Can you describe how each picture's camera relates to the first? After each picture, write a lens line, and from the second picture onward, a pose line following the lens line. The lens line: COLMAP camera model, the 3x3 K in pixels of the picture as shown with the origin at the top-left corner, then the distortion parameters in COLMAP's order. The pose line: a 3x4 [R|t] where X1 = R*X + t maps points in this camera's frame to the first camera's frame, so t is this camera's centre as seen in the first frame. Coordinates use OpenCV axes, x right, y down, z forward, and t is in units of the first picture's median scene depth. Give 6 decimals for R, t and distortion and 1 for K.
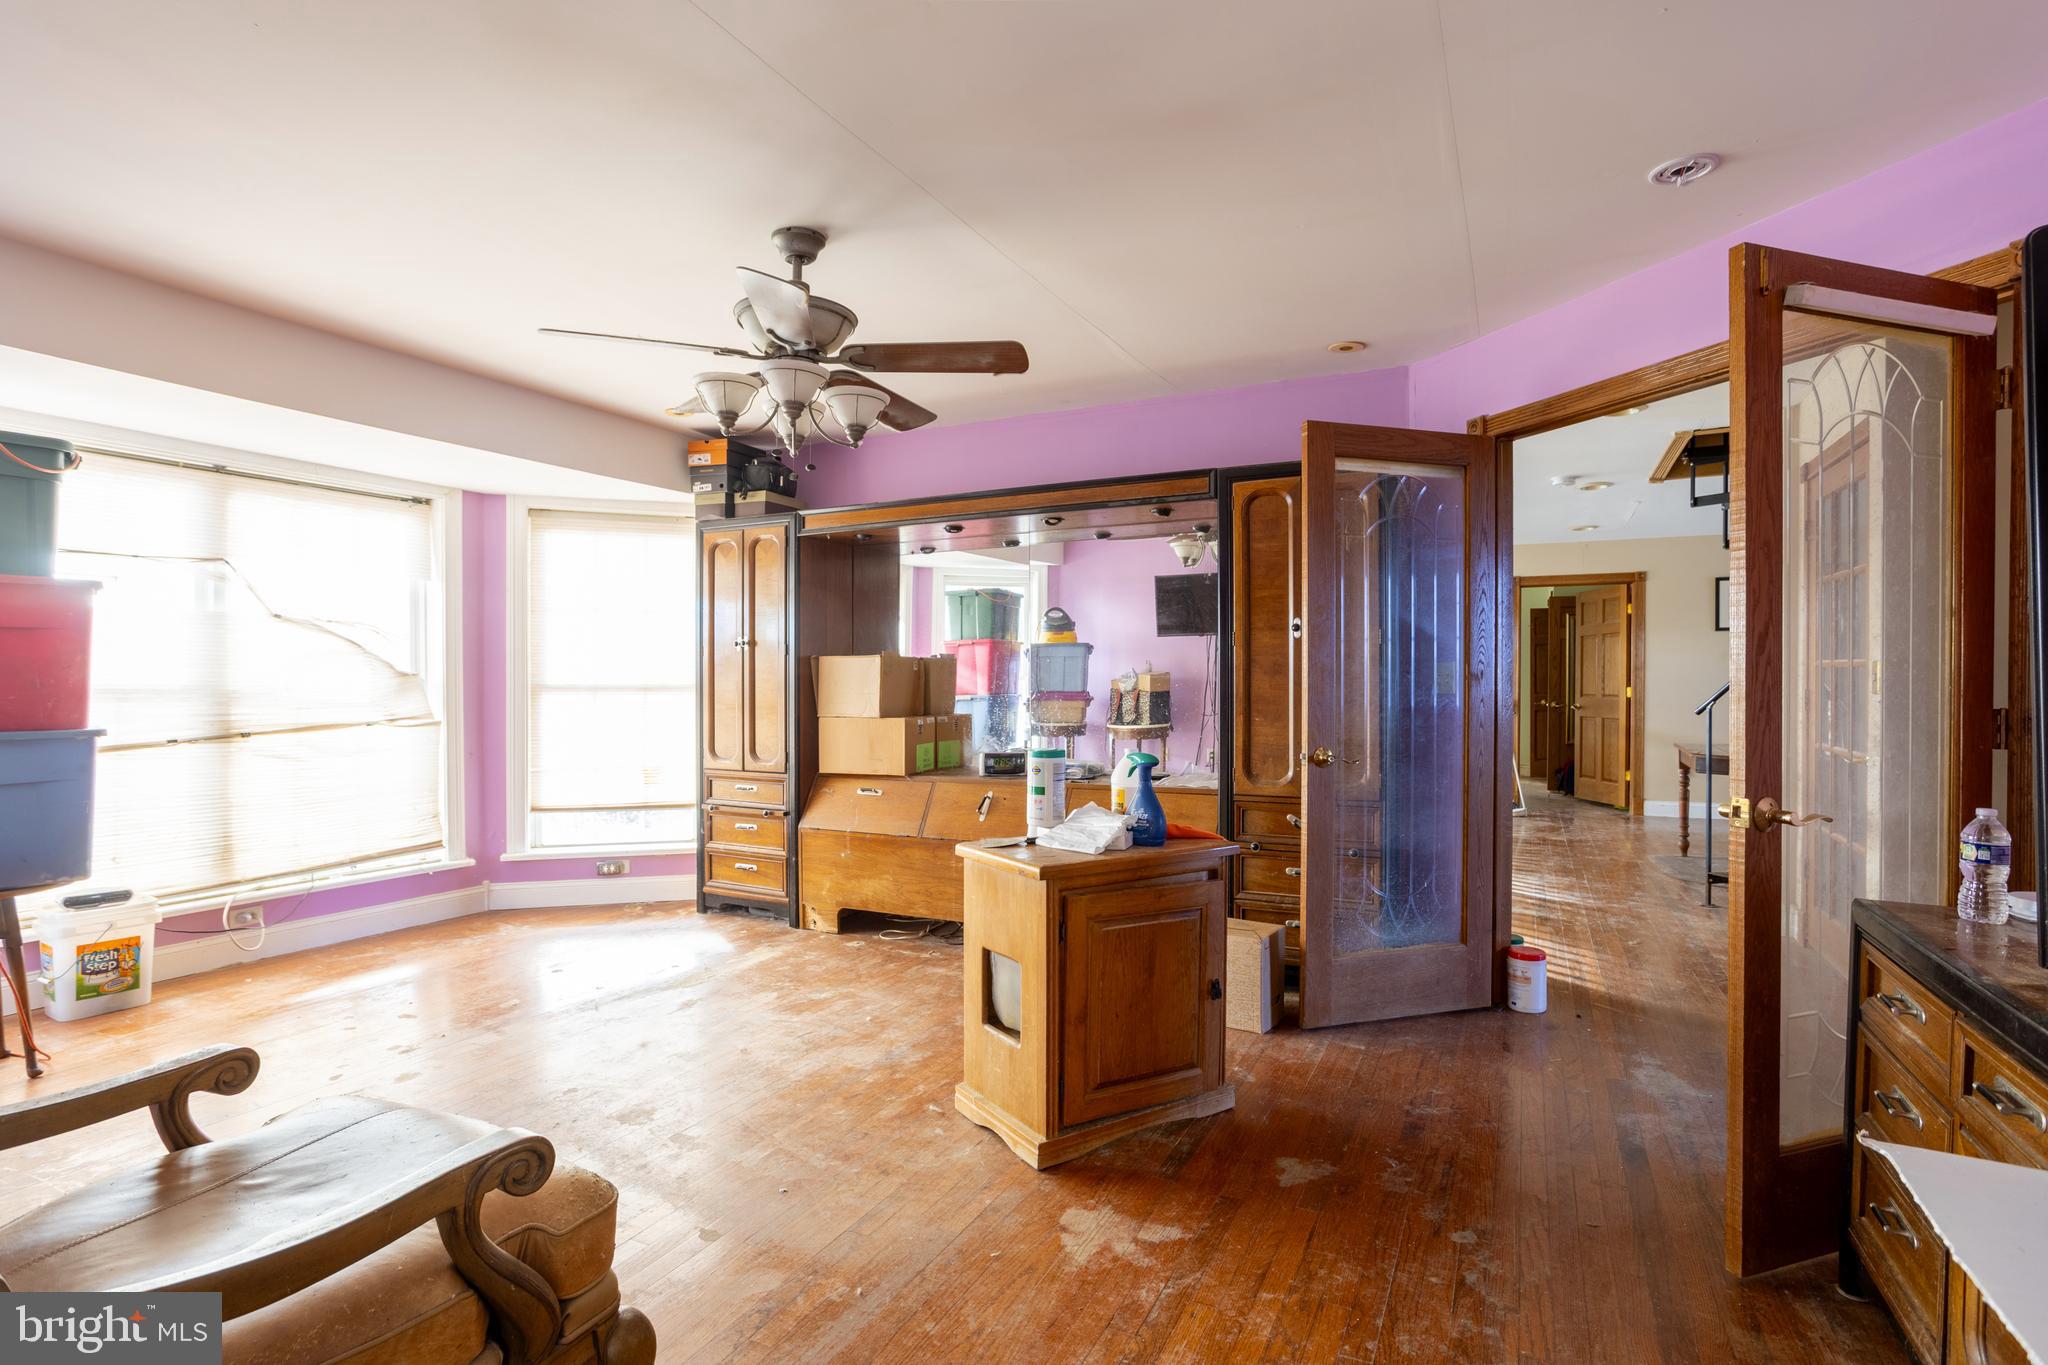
lens RADIAL K [[1035.2, 0, 1030.0], [0, 1035.2, 687.0], [0, 0, 1]] dist [-0.028378, -0.000322]
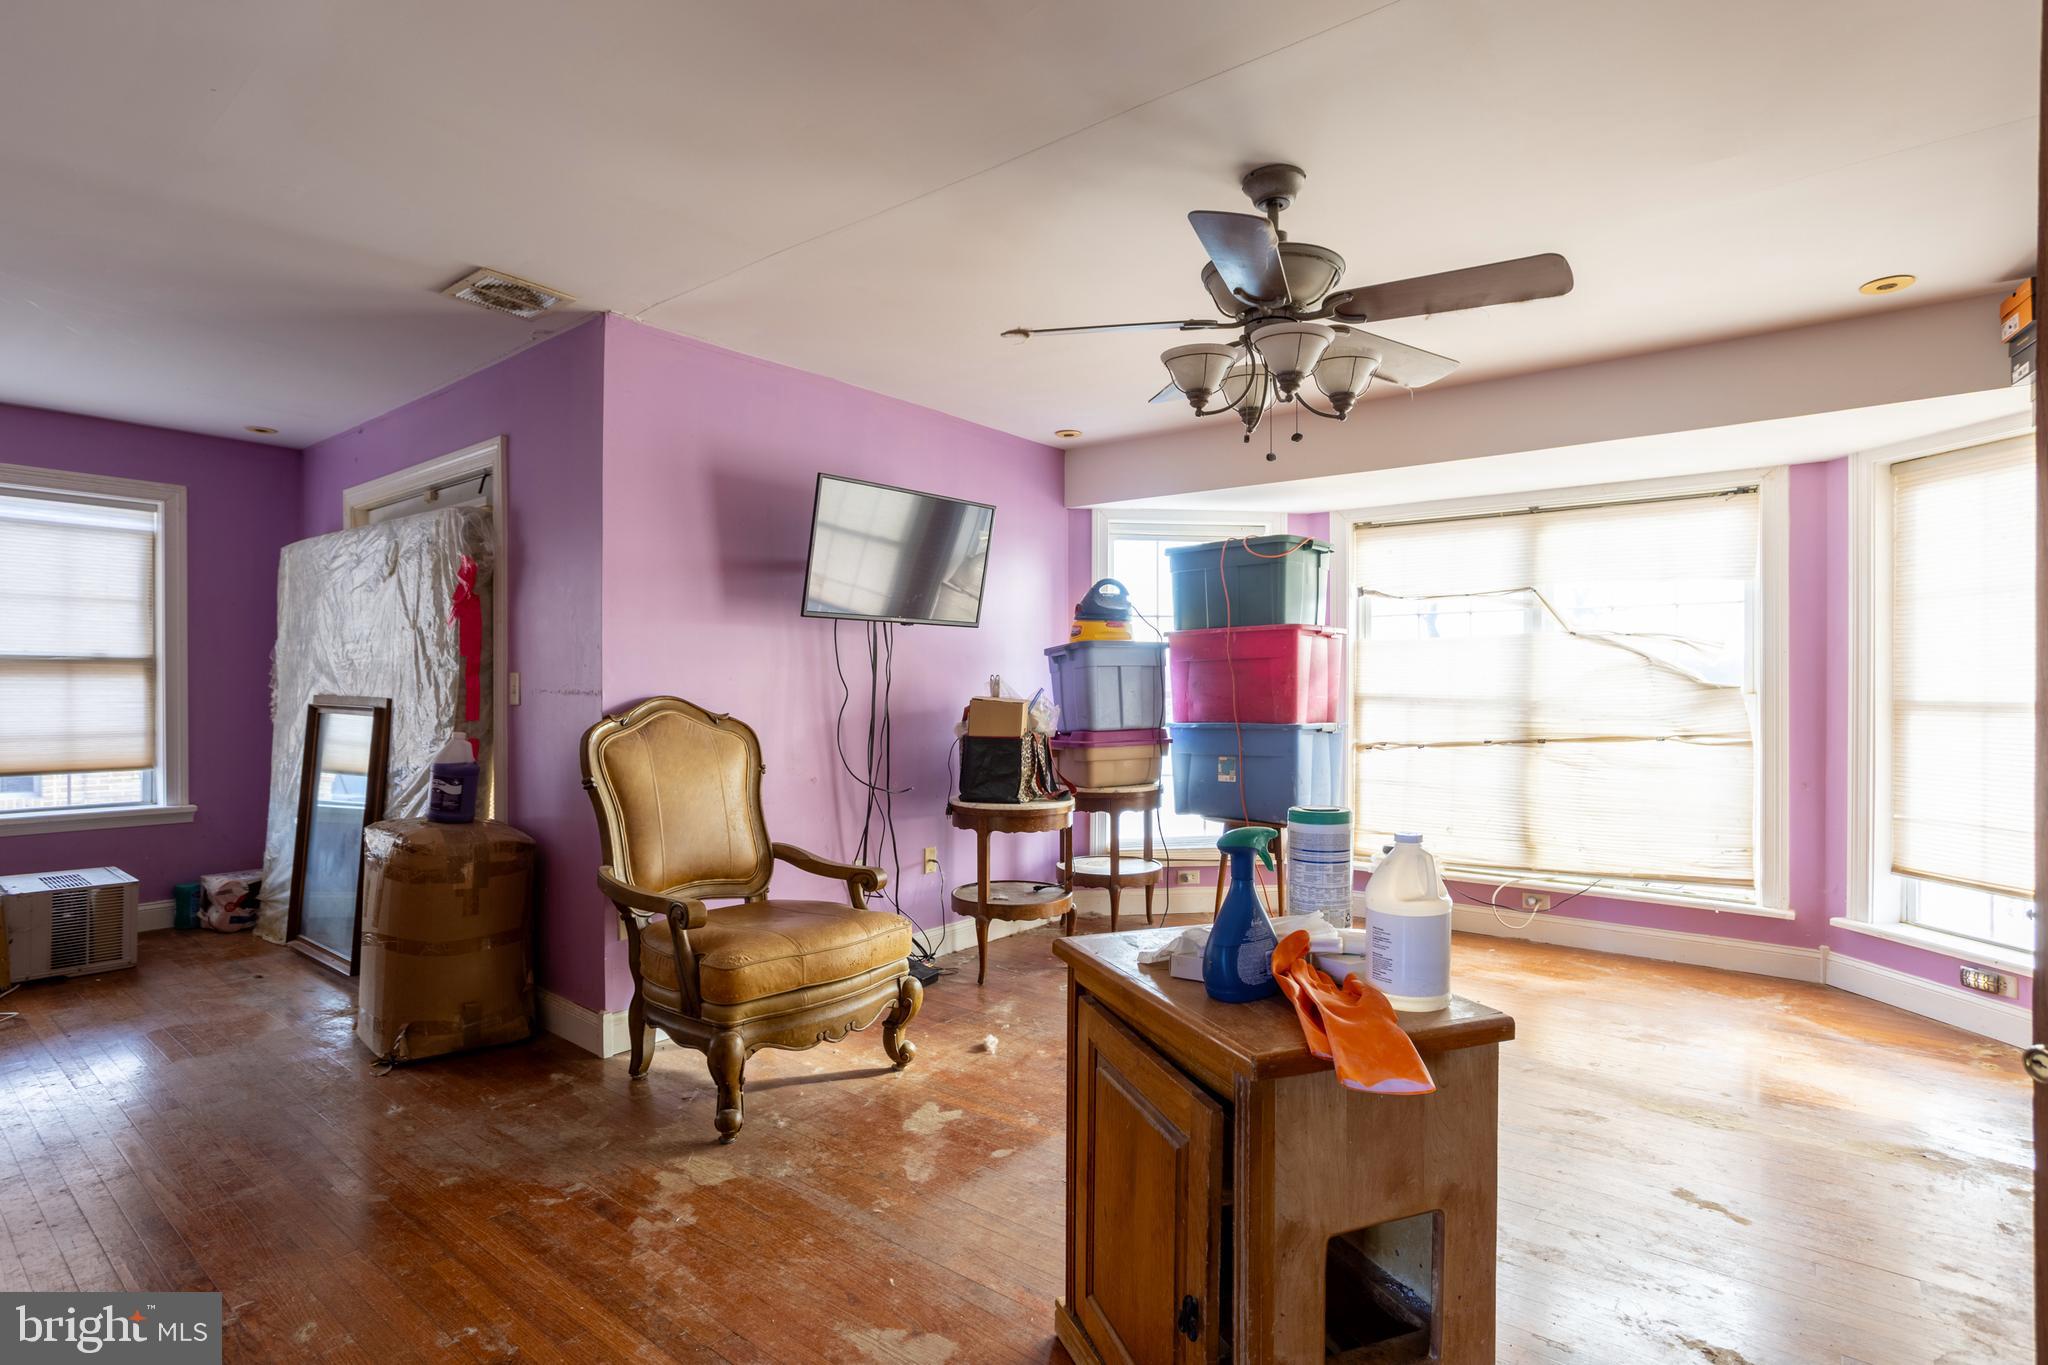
lens RADIAL K [[1035.2, 0, 1032.8], [0, 1035.2, 682.2], [0, 0, 1]] dist [-0.028378, -0.000322]
pose [[-0.239696, -0.006000, -0.970829, 0.455197], [-0.008961, 0.999952, -0.003967, -0.008326], [0.970807, 0.007749, -0.239739, 0.699216]]
